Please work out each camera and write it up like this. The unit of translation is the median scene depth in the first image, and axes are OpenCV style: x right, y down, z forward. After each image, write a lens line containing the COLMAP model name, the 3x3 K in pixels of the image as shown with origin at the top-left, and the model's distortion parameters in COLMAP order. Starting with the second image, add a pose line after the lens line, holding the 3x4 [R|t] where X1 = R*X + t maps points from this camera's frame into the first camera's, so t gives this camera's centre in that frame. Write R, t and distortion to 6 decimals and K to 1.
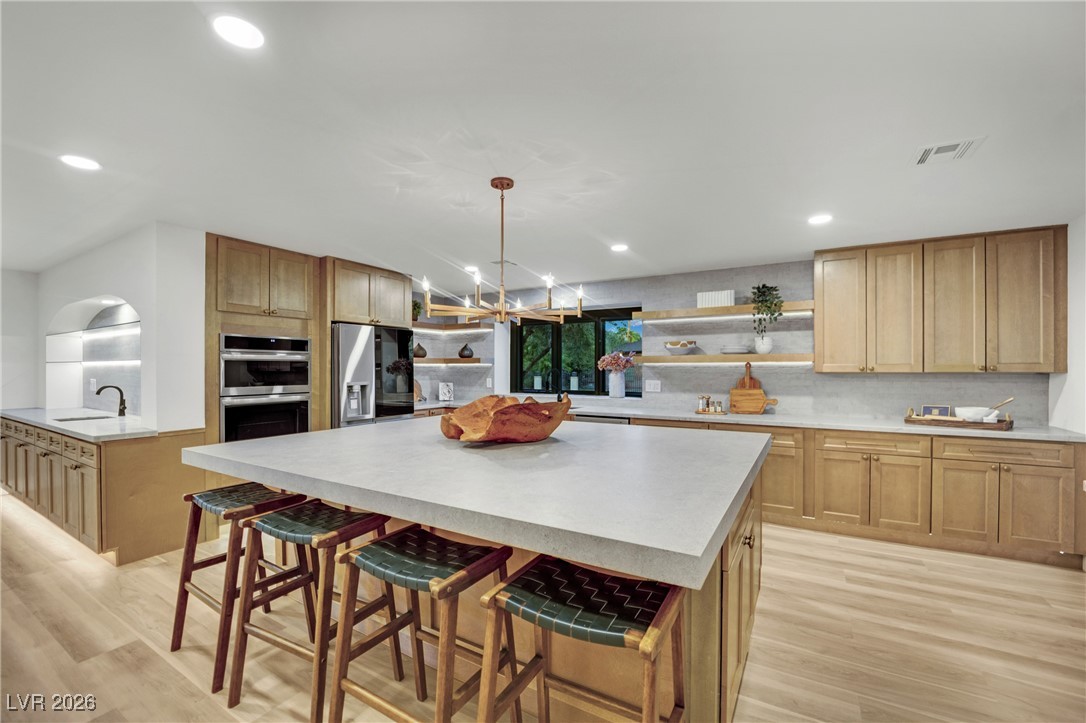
lens RADIAL K [[445.1, 0, 545.1], [0, 445.1, 368.0], [0, 0, 1]] dist [-0.017299, 0.000551]
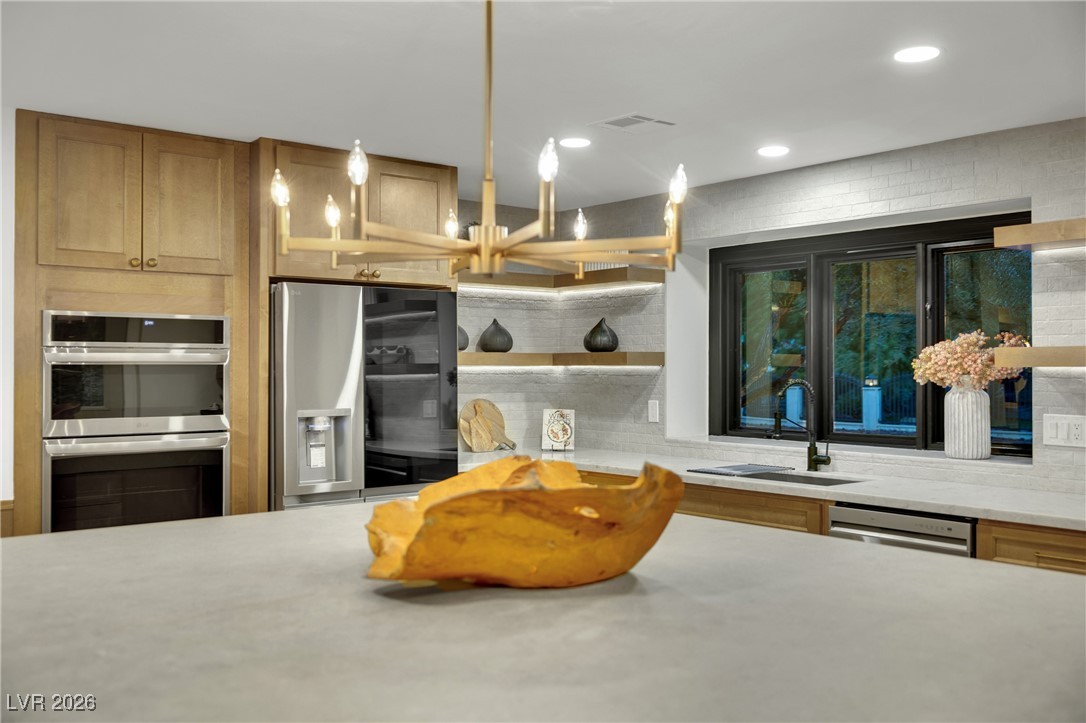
lens RADIAL K [[1008.8, 0, 542.6], [0, 1008.8, 357.3], [0, 0, 1]] dist [0.004032, 0.000000]
pose [[0.938870, -0.003676, -0.344252, 0.148724], [0.000848, 0.999965, -0.008365, -0.013736], [0.344271, 0.007562, 0.938840, 0.106391]]
